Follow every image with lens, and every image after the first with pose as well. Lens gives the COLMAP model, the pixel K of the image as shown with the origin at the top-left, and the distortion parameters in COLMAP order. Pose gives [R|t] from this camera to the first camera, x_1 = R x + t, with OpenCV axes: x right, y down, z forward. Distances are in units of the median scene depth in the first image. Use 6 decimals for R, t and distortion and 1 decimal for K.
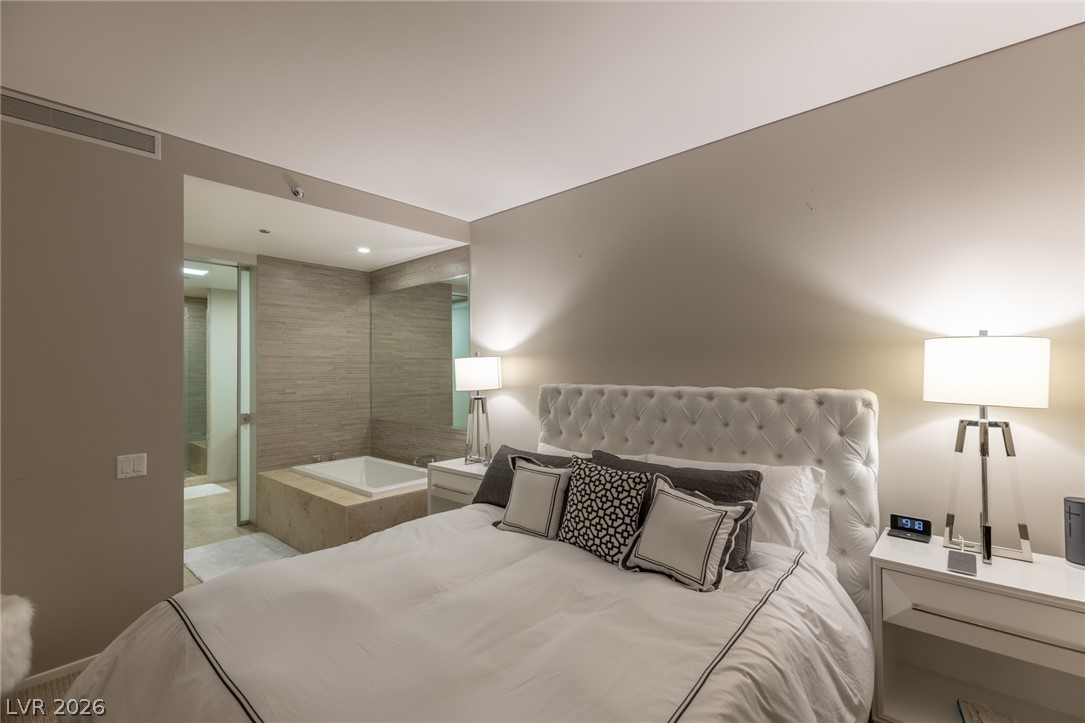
lens RADIAL K [[483.0, 0, 548.1], [0, 483.0, 364.5], [0, 0, 1]] dist [0.002699, 0.000286]
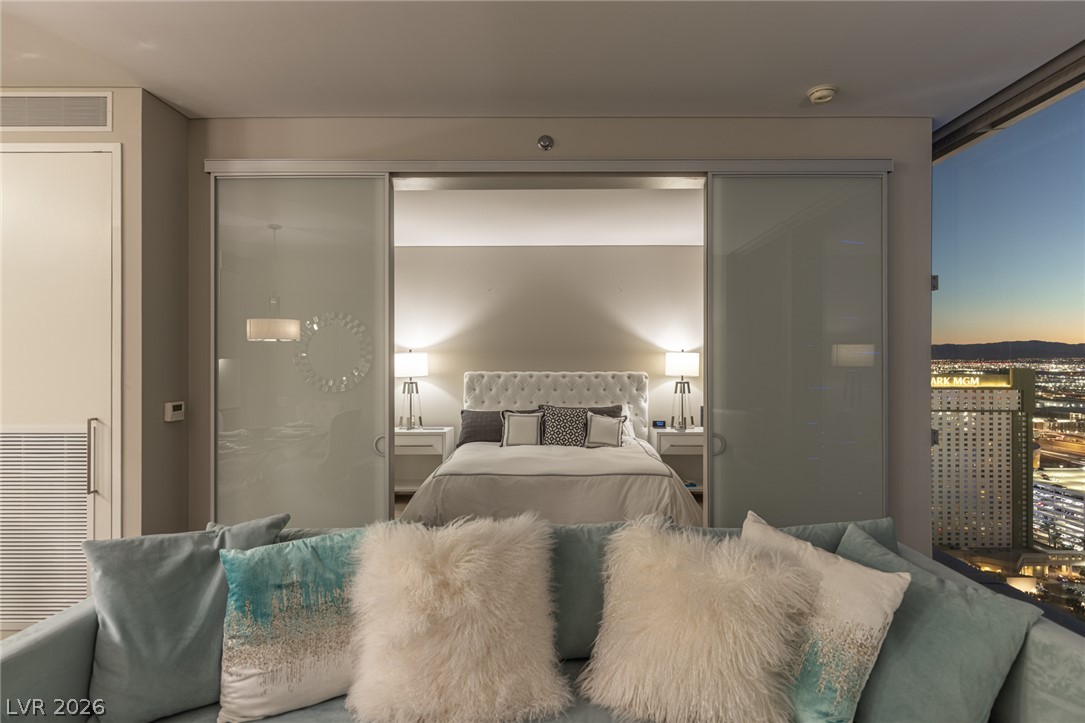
lens RADIAL K [[582.6, 0, 555.8], [0, 582.6, 357.0], [0, 0, 1]] dist [0.003849, -0.000649]
pose [[0.754030, 0.010812, 0.656751, -0.941607], [-0.012084, 0.999924, -0.002587, -0.004602], [-0.656729, -0.005986, 0.754103, -0.537119]]
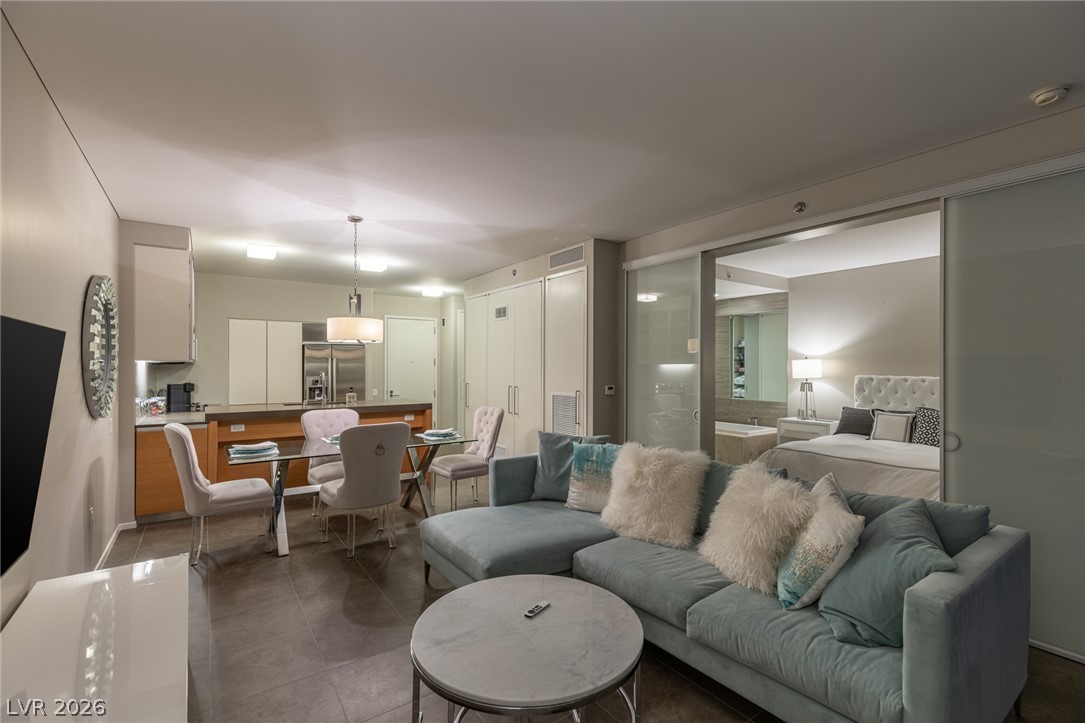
lens RADIAL K [[483.0, 0, 545.4], [0, 483.0, 362.3], [0, 0, 1]] dist [0.002699, 0.000286]
pose [[0.970542, 0.008866, -0.240770, -0.655470], [-0.007421, 0.999949, 0.006907, -0.010726], [0.240818, -0.004917, 0.970558, -0.952297]]
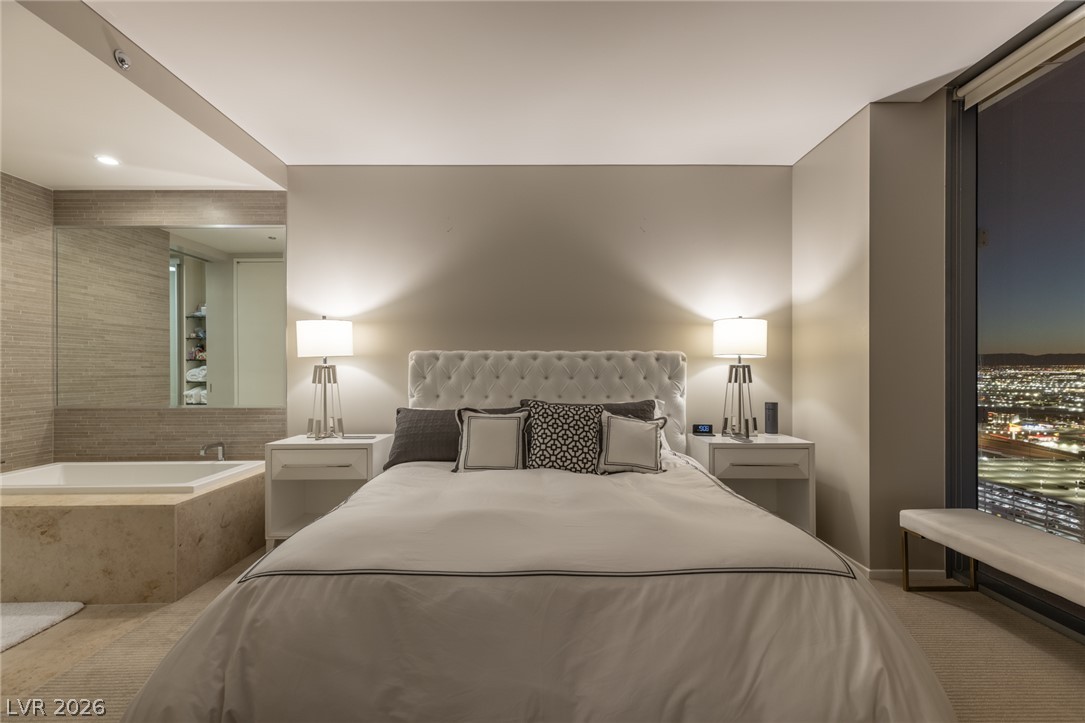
lens RADIAL K [[483.0, 0, 545.7], [0, 483.0, 373.1], [0, 0, 1]] dist [0.002699, 0.000286]
pose [[0.746829, 0.001349, 0.665015, -0.443634], [-0.012097, 0.999860, 0.011557, 0.067159], [-0.664907, -0.016675, 0.746740, 0.053814]]
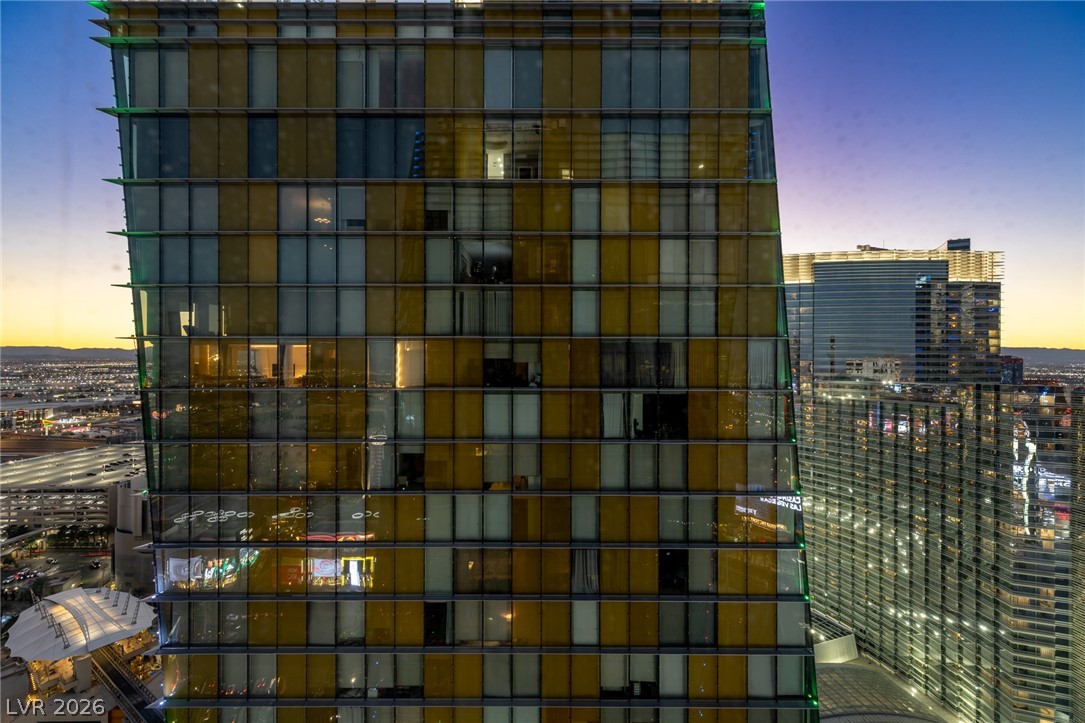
lens RADIAL K [[483.0, 0, 547.1], [0, 483.0, 361.9], [0, 0, 1]] dist [0.002699, 0.000286]
pose [[-0.654177, 0.005965, 0.756318, -0.258742], [-0.001416, 0.999957, -0.009112, -0.023749], [-0.756340, -0.007032, -0.654141, -0.670055]]
